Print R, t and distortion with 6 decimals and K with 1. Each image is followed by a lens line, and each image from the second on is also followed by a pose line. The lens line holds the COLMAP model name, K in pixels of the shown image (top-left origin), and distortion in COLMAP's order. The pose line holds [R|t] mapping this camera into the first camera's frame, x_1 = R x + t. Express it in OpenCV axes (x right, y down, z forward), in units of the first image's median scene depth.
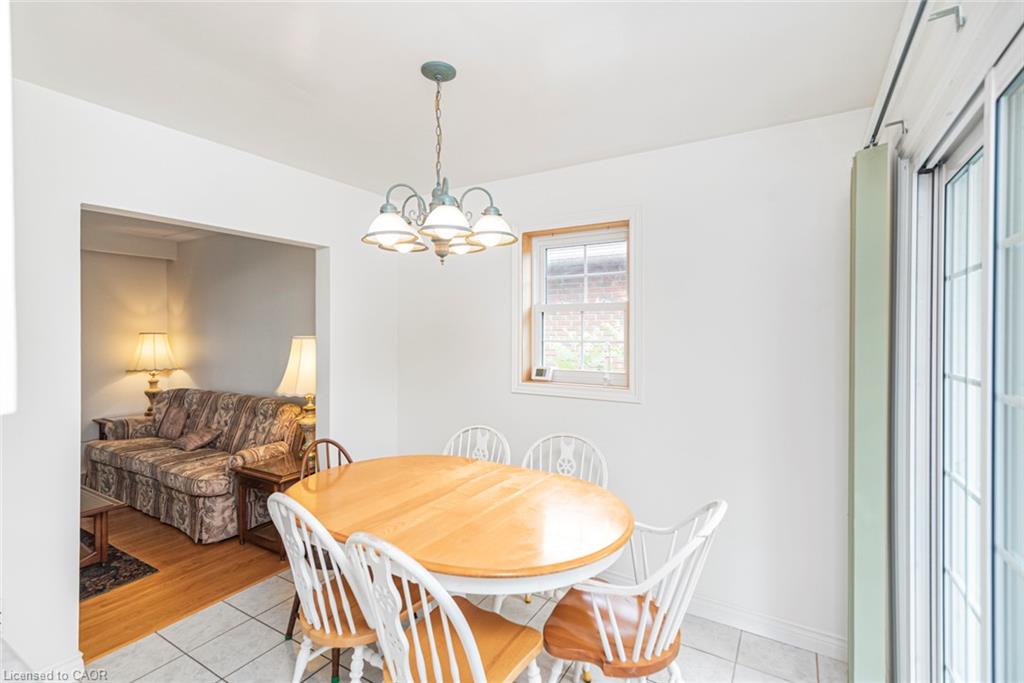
lens RADIAL K [[469.5, 0, 511.9], [0, 469.5, 333.1], [0, 0, 1]] dist [0.008248, 0.000686]
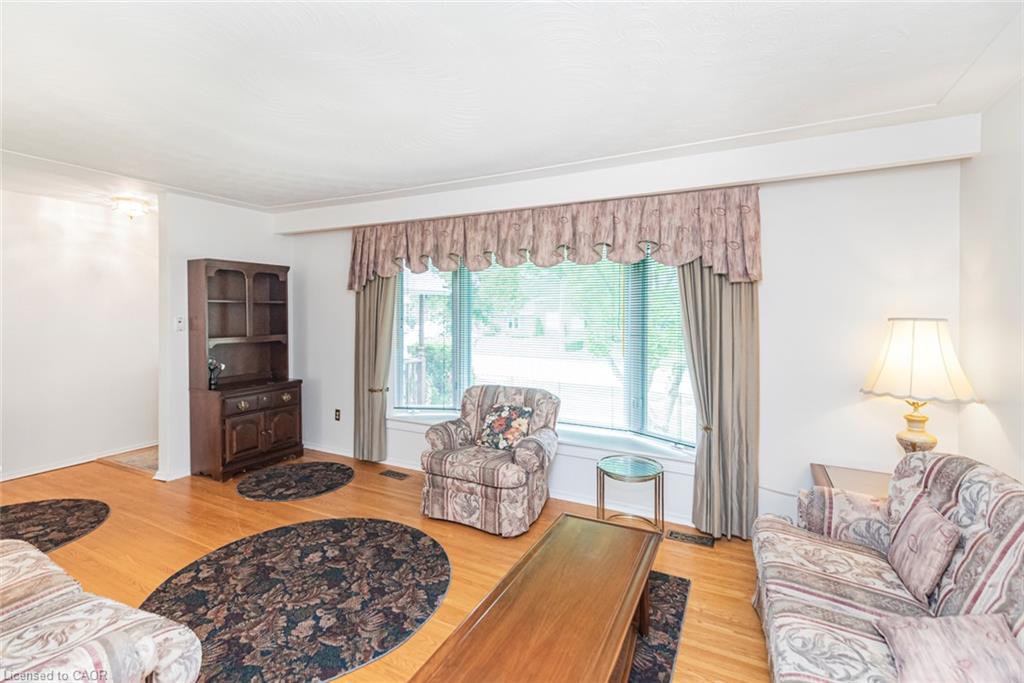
lens RADIAL K [[469.5, 0, 509.8], [0, 469.5, 315.0], [0, 0, 1]] dist [0.002892, 0.000318]
pose [[0.061256, 0.004643, -0.998111, -0.503085], [-0.010498, 0.999937, 0.004008, -0.002235], [0.998067, 0.010233, 0.061301, 0.921304]]
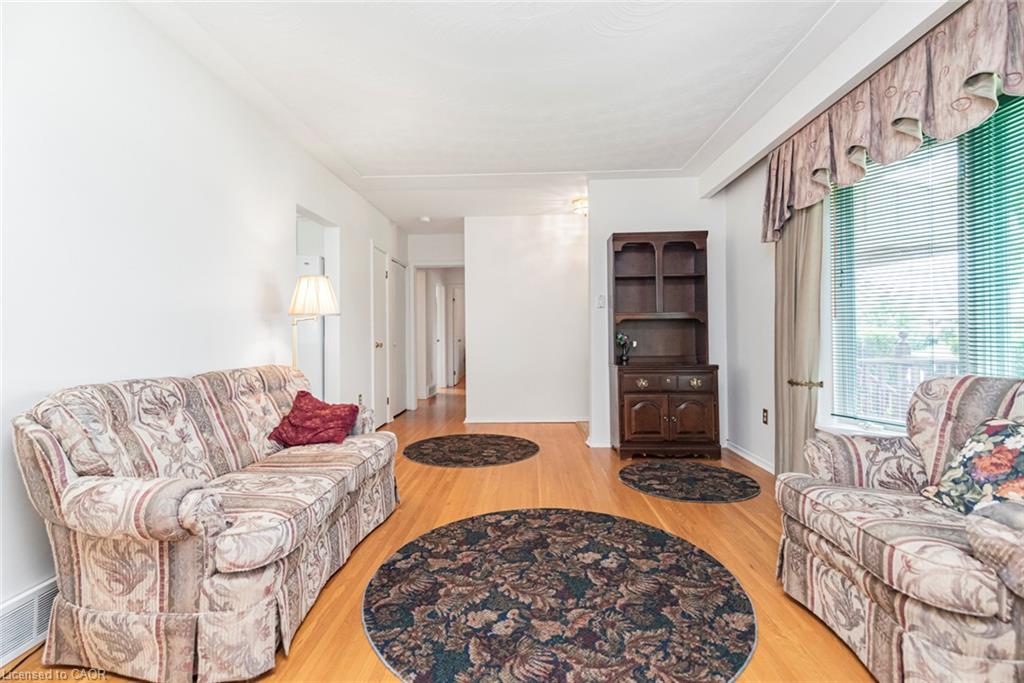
lens RADIAL K [[462.6, 0, 504.7], [0, 462.6, 335.4], [0, 0, 1]] dist [0.004991, 0.000125]
pose [[-0.882491, 0.005640, -0.470295, -0.987365], [0.005174, 0.999984, 0.002285, 0.136335], [0.470301, -0.000417, -0.882506, 1.158256]]
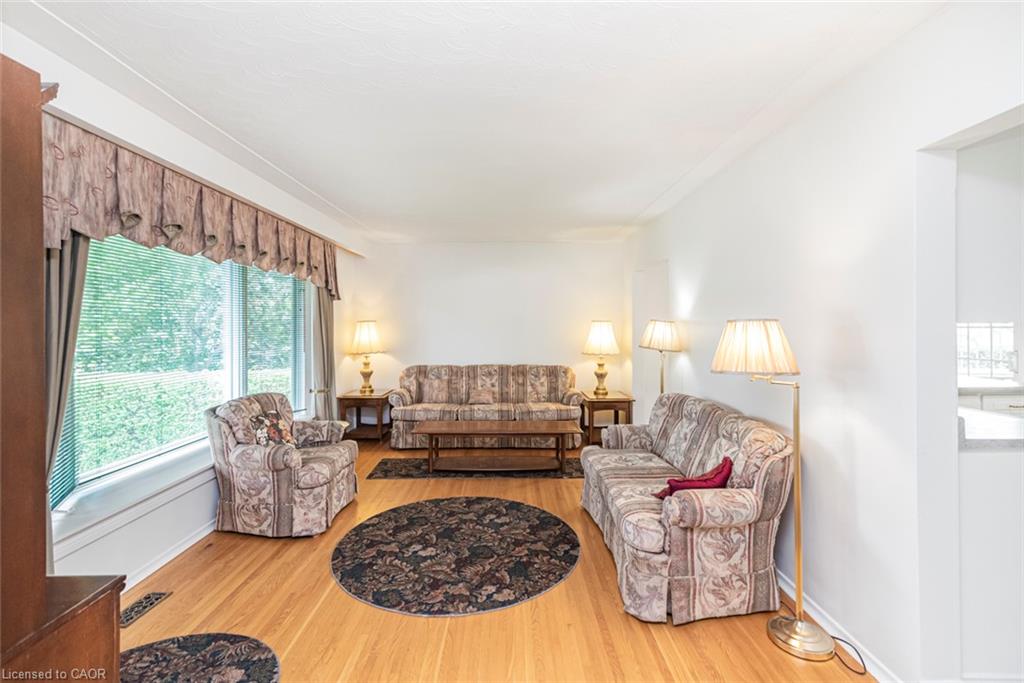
lens RADIAL K [[469.5, 0, 511.9], [0, 469.5, 333.1], [0, 0, 1]] dist [0.008248, 0.000686]
pose [[0.852025, -0.012037, 0.523363, -1.760572], [0.005897, 0.999893, 0.013397, 0.025152], [-0.523468, -0.008328, 0.852004, -0.267436]]
